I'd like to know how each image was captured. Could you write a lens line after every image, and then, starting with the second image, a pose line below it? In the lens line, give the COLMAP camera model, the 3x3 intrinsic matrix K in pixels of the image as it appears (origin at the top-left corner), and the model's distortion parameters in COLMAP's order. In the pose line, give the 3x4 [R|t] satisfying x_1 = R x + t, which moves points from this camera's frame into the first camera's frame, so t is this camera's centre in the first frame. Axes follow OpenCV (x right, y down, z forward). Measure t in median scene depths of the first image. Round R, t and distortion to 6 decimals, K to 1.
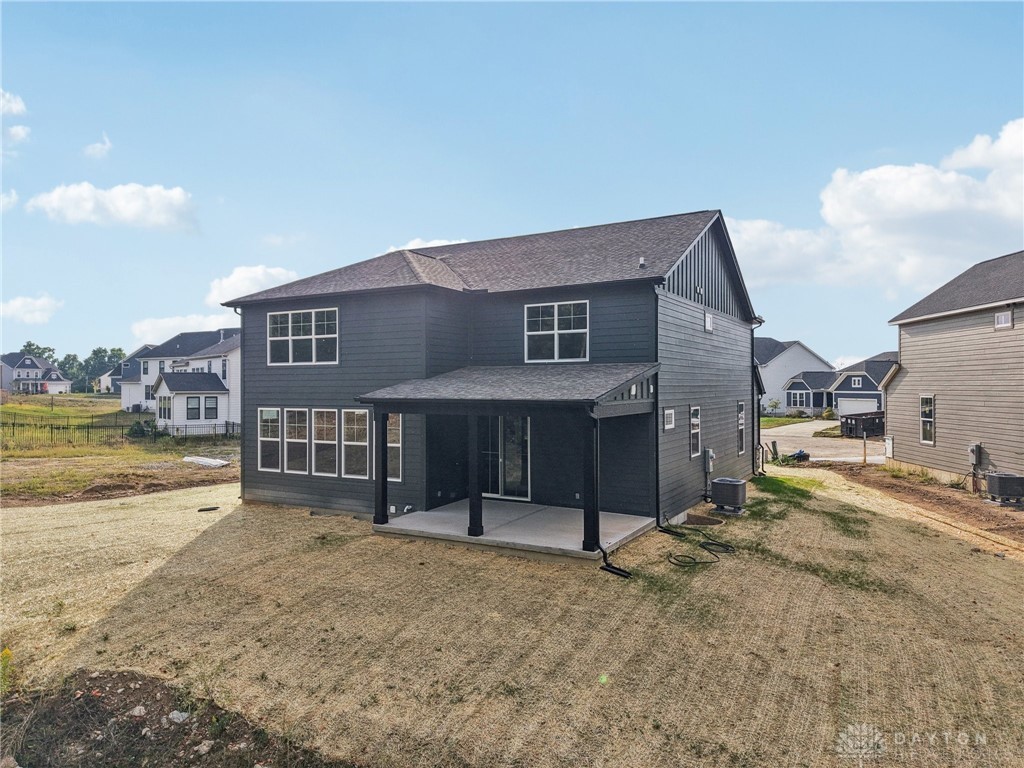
lens RADIAL K [[684.8, 0, 510.1], [0, 684.8, 382.0], [0, 0, 1]] dist [0.047256, -0.055837]
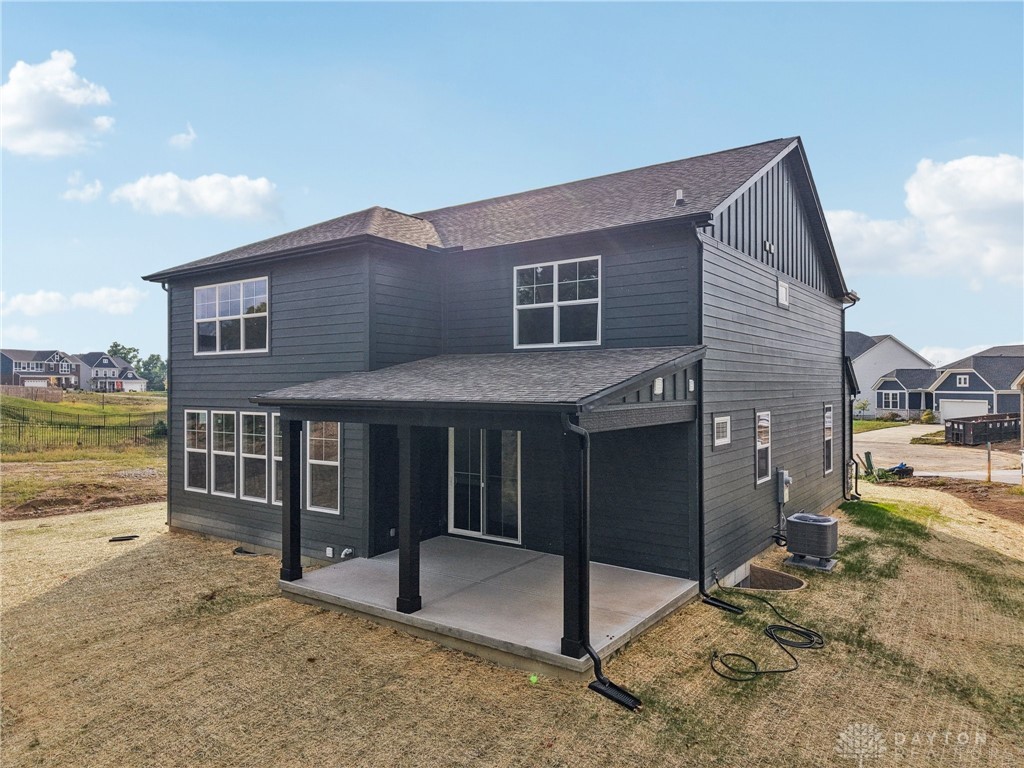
lens RADIAL K [[687.6, 0, 508.9], [0, 687.6, 382.9], [0, 0, 1]] dist [0.012630, -0.006402]
pose [[0.994721, 0.000975, -0.102612, 0.085071], [-0.000753, 0.999997, 0.002205, 0.005399], [0.102613, -0.002116, 0.994719, 0.278404]]
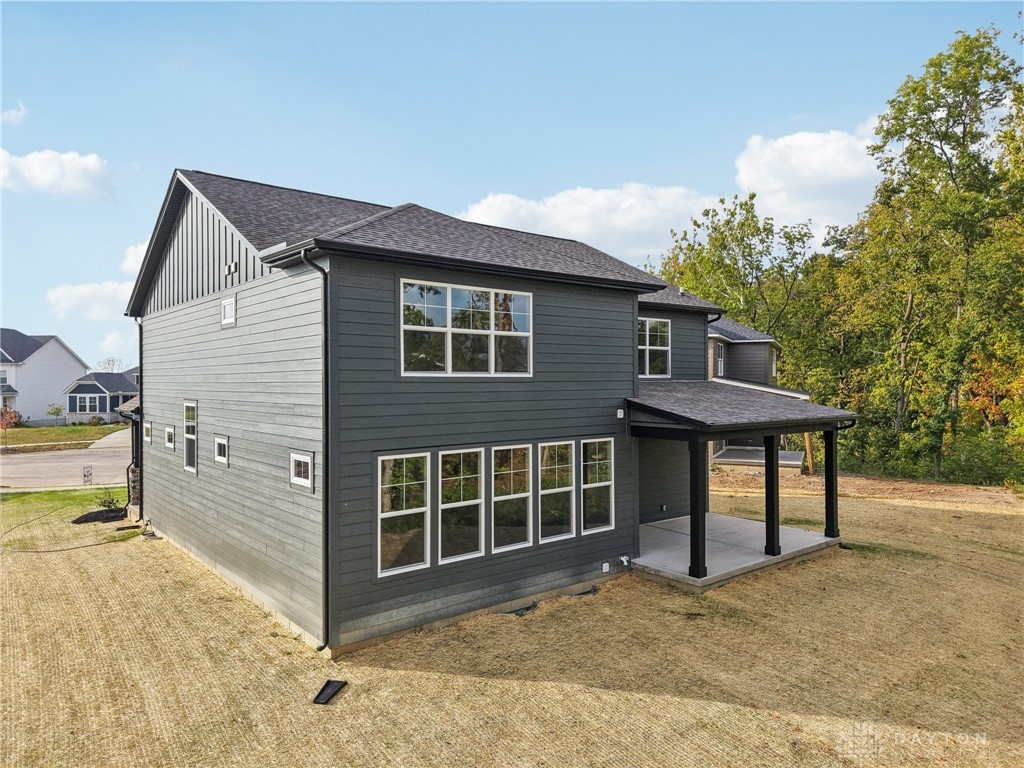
lens RADIAL K [[687.6, 0, 508.9], [0, 687.6, 382.9], [0, 0, 1]] dist [0.012630, -0.006402]
pose [[0.355891, -0.000014, 0.934527, -0.869631], [-0.003810, 0.999992, 0.001466, -0.020711], [-0.934520, -0.004082, 0.355888, 0.772181]]
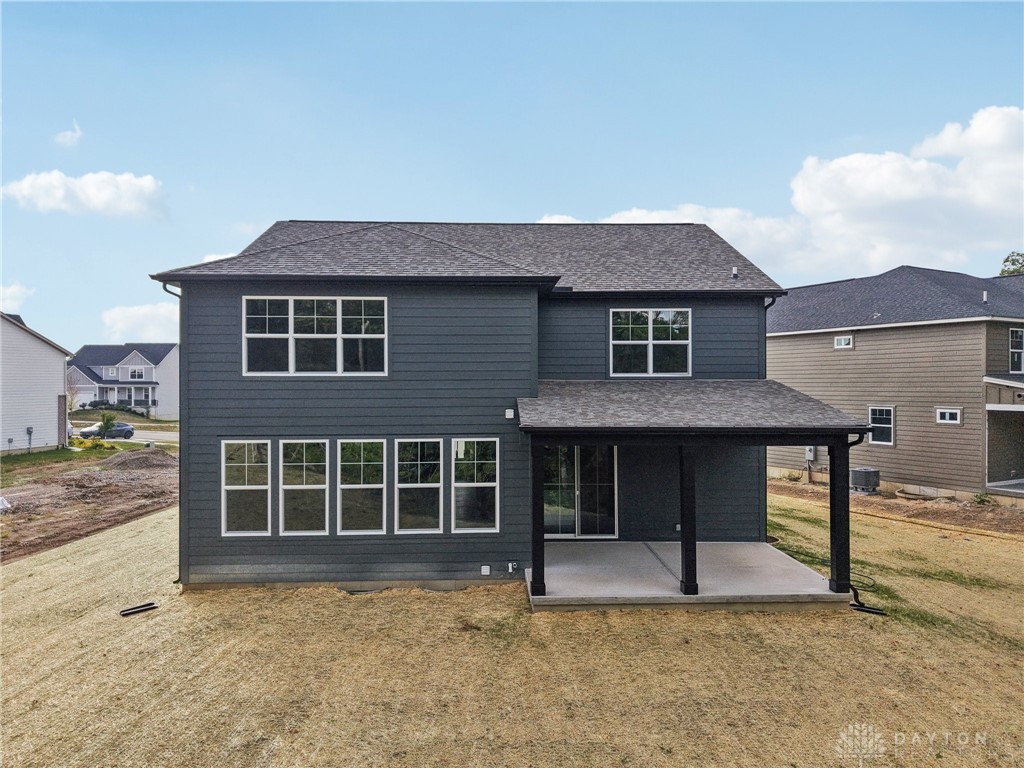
lens RADIAL K [[687.6, 0, 508.9], [0, 687.6, 382.9], [0, 0, 1]] dist [0.012630, -0.006402]
pose [[0.849389, 0.002475, 0.527762, -0.511690], [-0.003161, 0.999995, 0.000398, -0.019116], [-0.527758, -0.002006, 0.849392, 0.322626]]
